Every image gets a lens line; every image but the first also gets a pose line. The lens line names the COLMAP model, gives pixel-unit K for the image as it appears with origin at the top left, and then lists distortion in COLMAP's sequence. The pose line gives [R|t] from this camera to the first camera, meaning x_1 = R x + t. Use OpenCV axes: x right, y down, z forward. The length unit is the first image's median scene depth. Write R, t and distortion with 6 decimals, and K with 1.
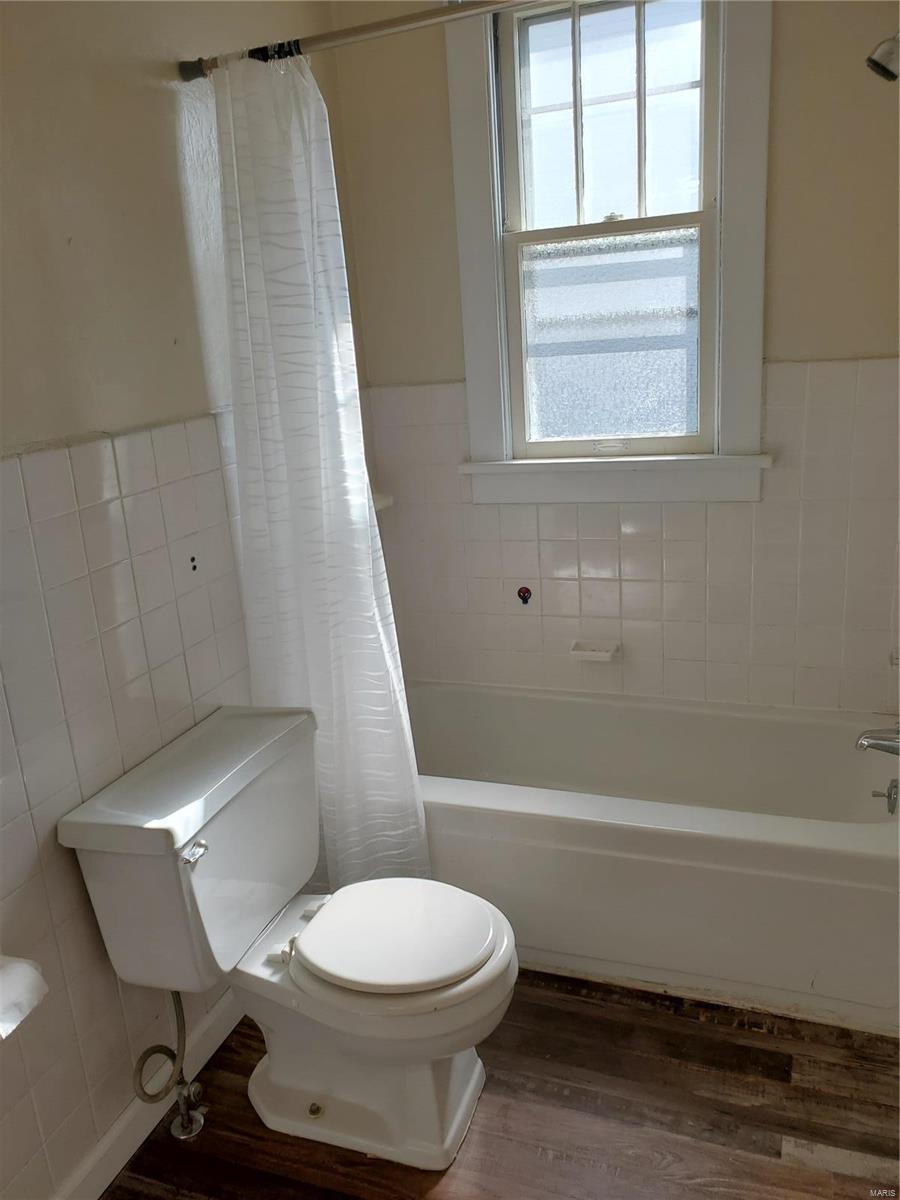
lens RADIAL K [[921.7, 0, 450.0], [0, 921.7, 600.0], [0, 0, 1]] dist [0.082673, -0.117933]
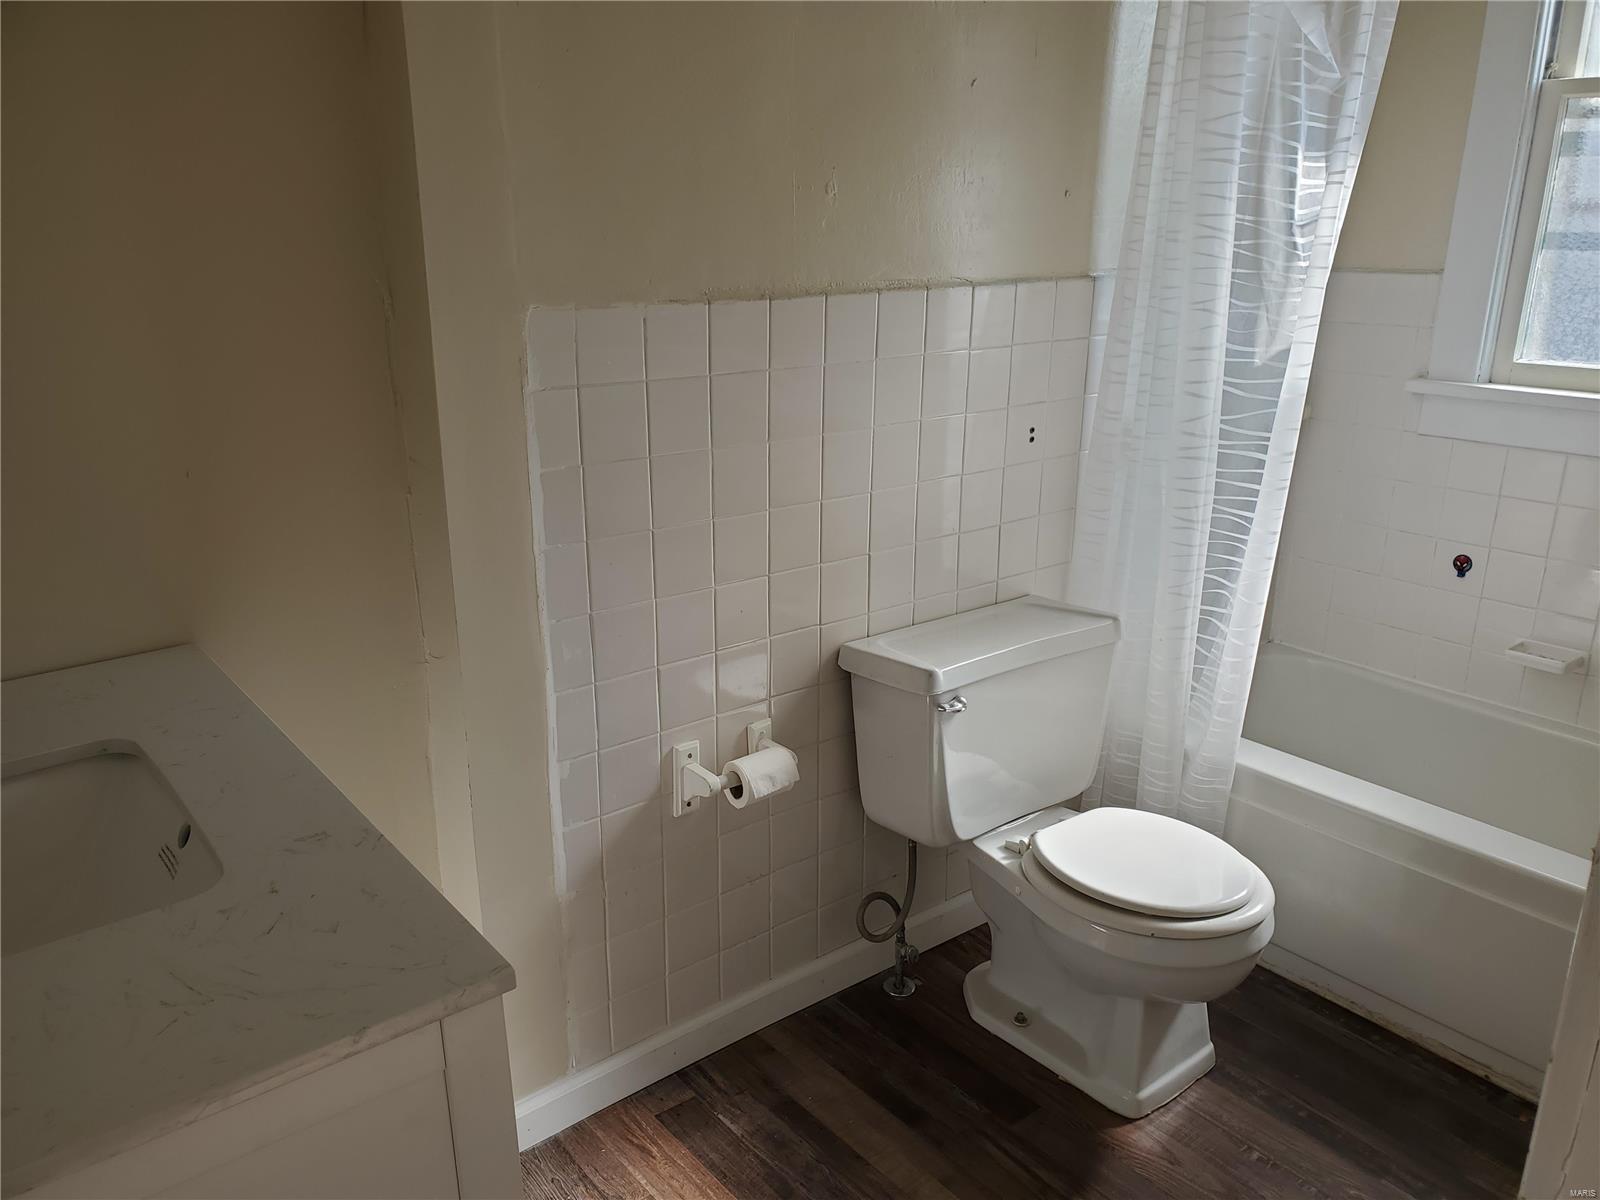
lens RADIAL K [[1210.2, 0, 800.0], [0, 1210.2, 600.0], [0, 0, 1]] dist [-0.008222, -0.010355]
pose [[0.853240, 0.221807, -0.472000, 0.133784], [-0.200597, 0.975002, 0.095561, 0.053572], [0.481397, 0.013145, 0.876404, -0.168375]]
